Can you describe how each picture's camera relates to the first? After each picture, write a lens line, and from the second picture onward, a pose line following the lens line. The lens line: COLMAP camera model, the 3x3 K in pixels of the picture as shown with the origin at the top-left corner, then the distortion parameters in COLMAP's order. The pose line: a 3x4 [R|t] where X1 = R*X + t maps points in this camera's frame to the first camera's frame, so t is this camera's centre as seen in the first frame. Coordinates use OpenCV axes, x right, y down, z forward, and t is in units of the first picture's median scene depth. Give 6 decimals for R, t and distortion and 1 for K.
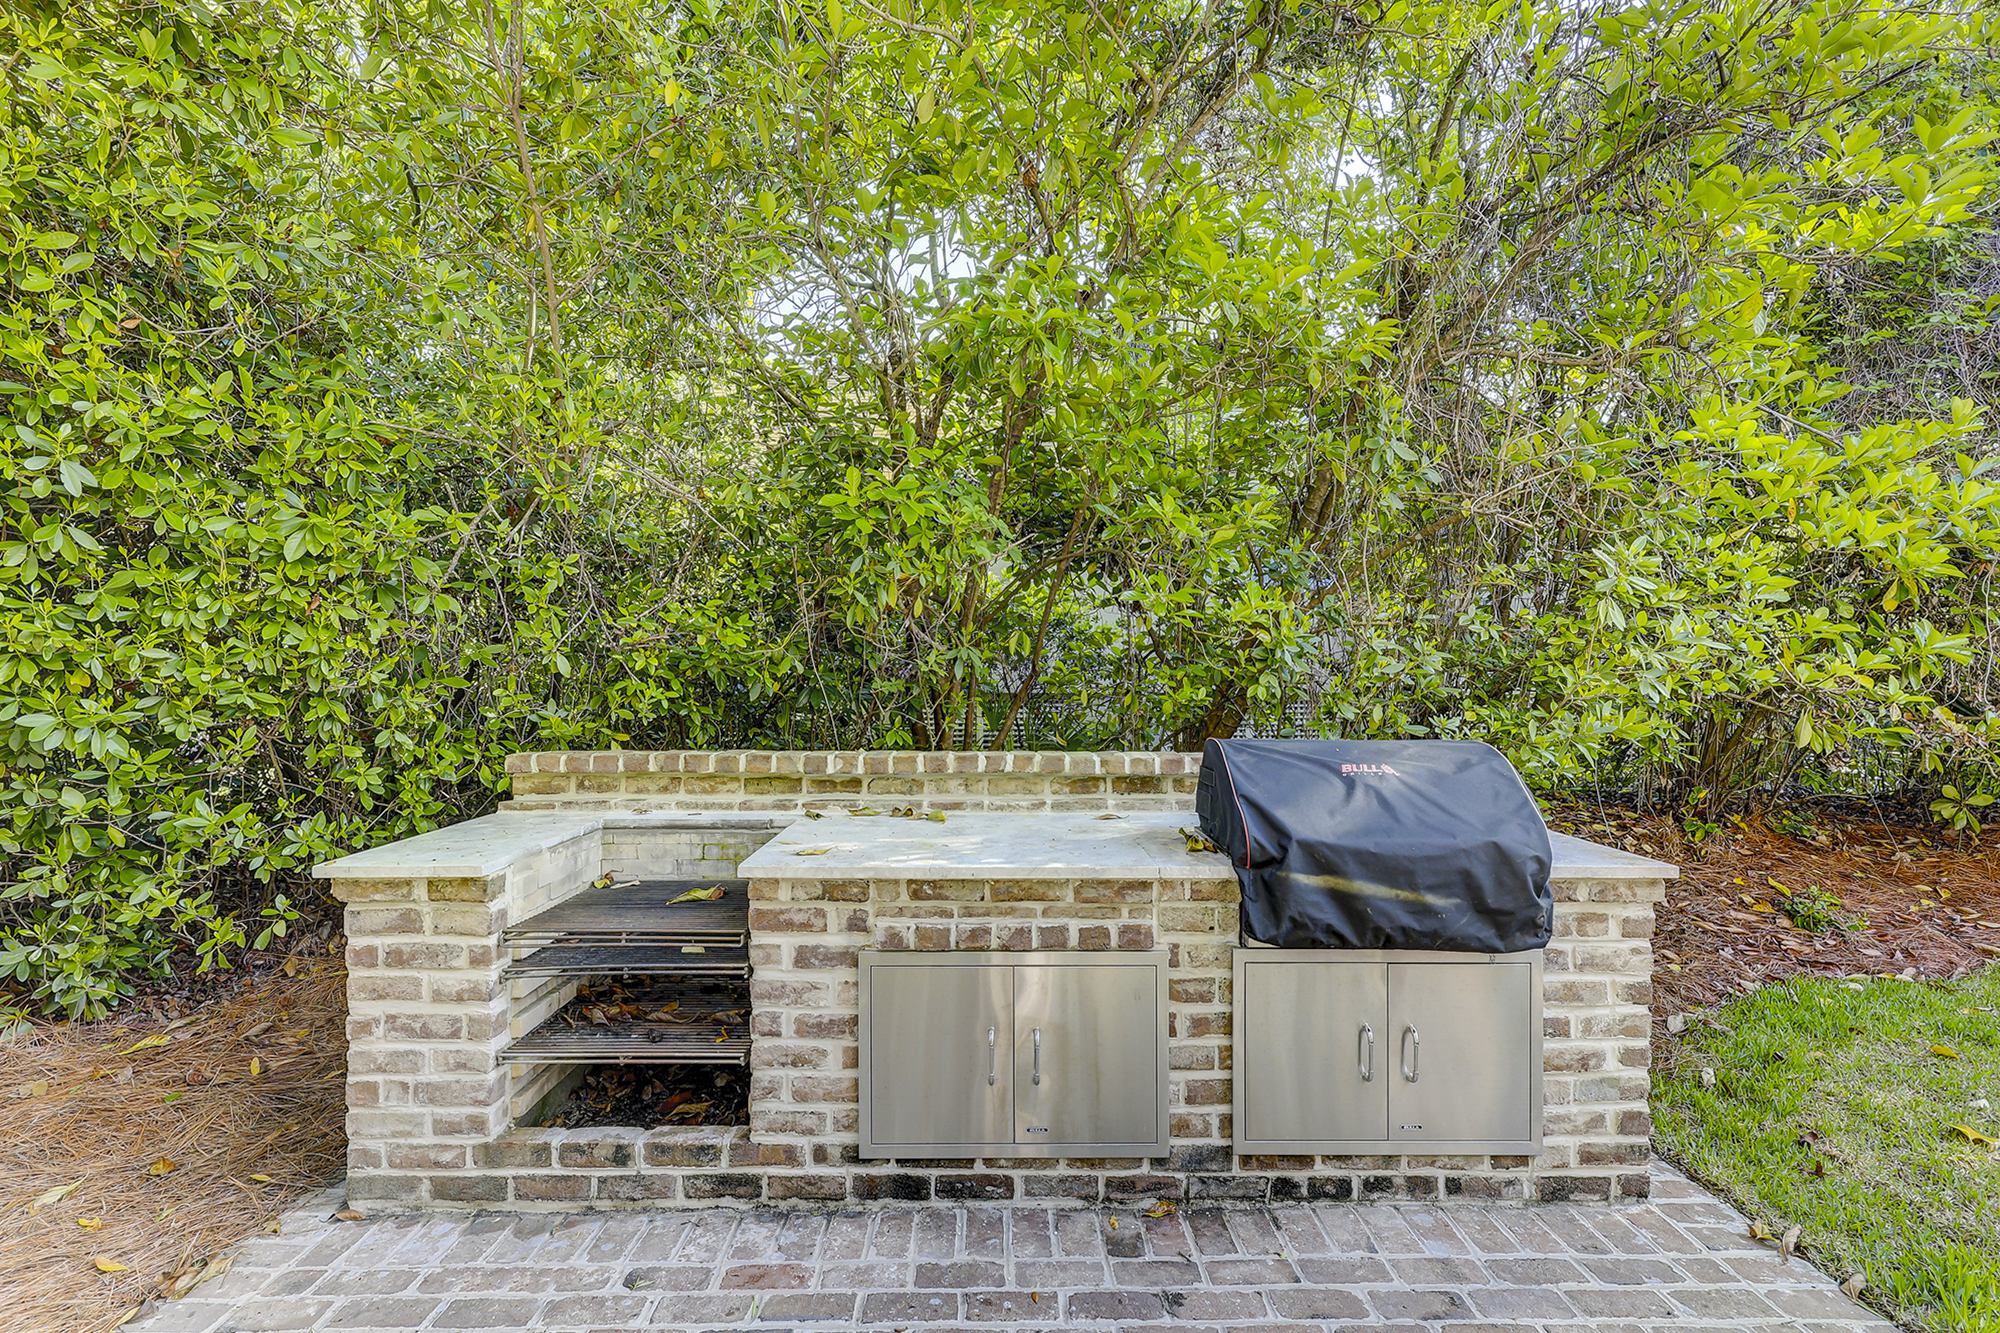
lens RADIAL K [[915.0, 0, 994.4], [0, 915.0, 675.4], [0, 0, 1]] dist [0.000931, 0.000899]
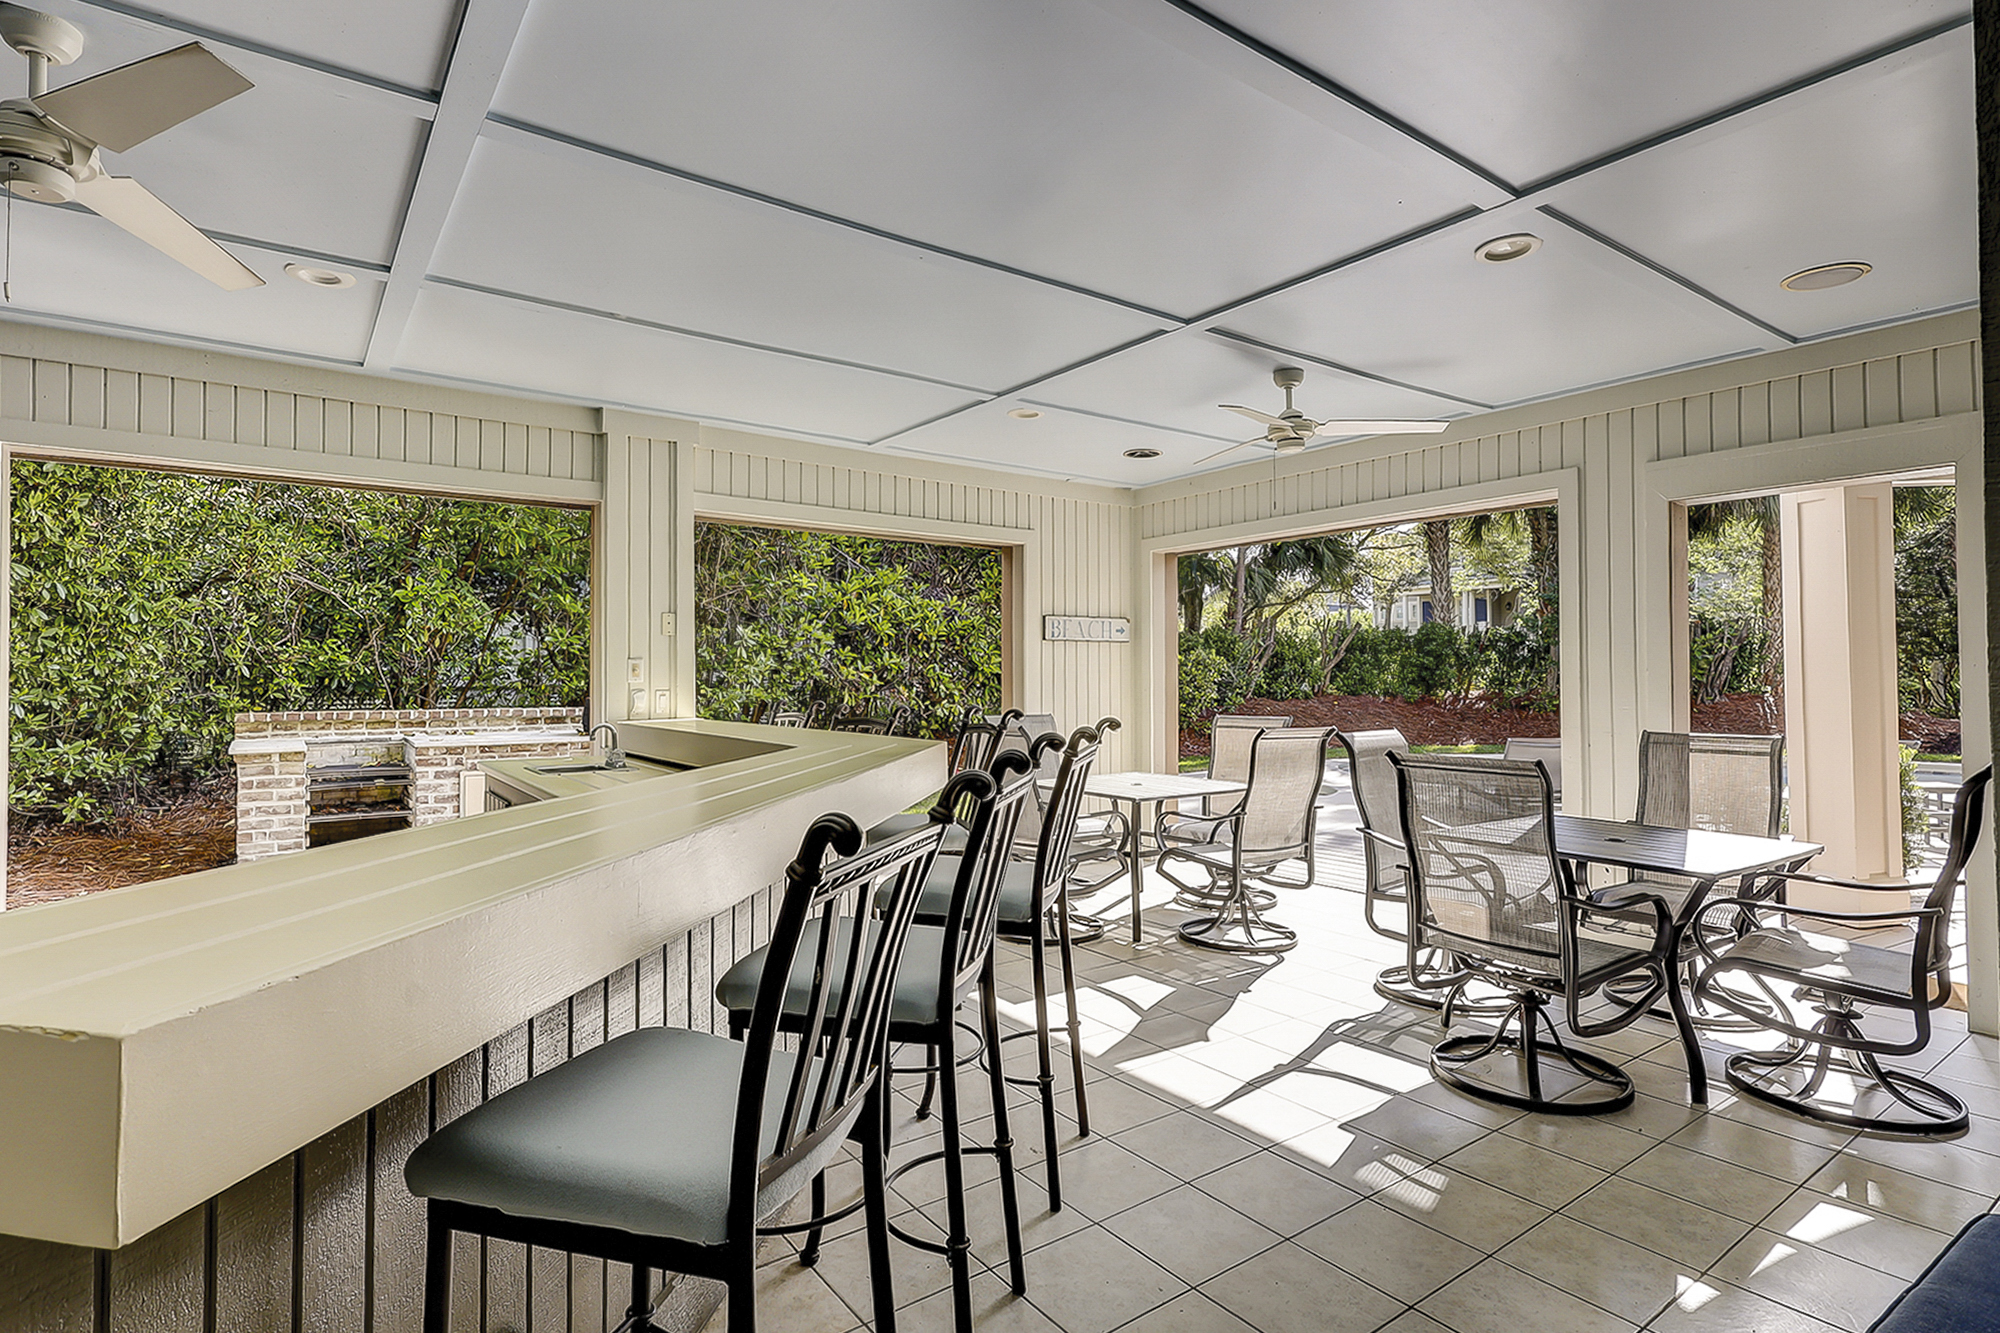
lens RADIAL K [[1006.4, 0, 994.6], [0, 1006.4, 663.2], [0, 0, 1]] dist [-0.006117, -0.000609]
pose [[0.814873, 0.004976, 0.579618, -0.608684], [-0.002015, 0.999981, -0.005752, -0.026195], [-0.579635, 0.003519, 0.814868, -2.552628]]
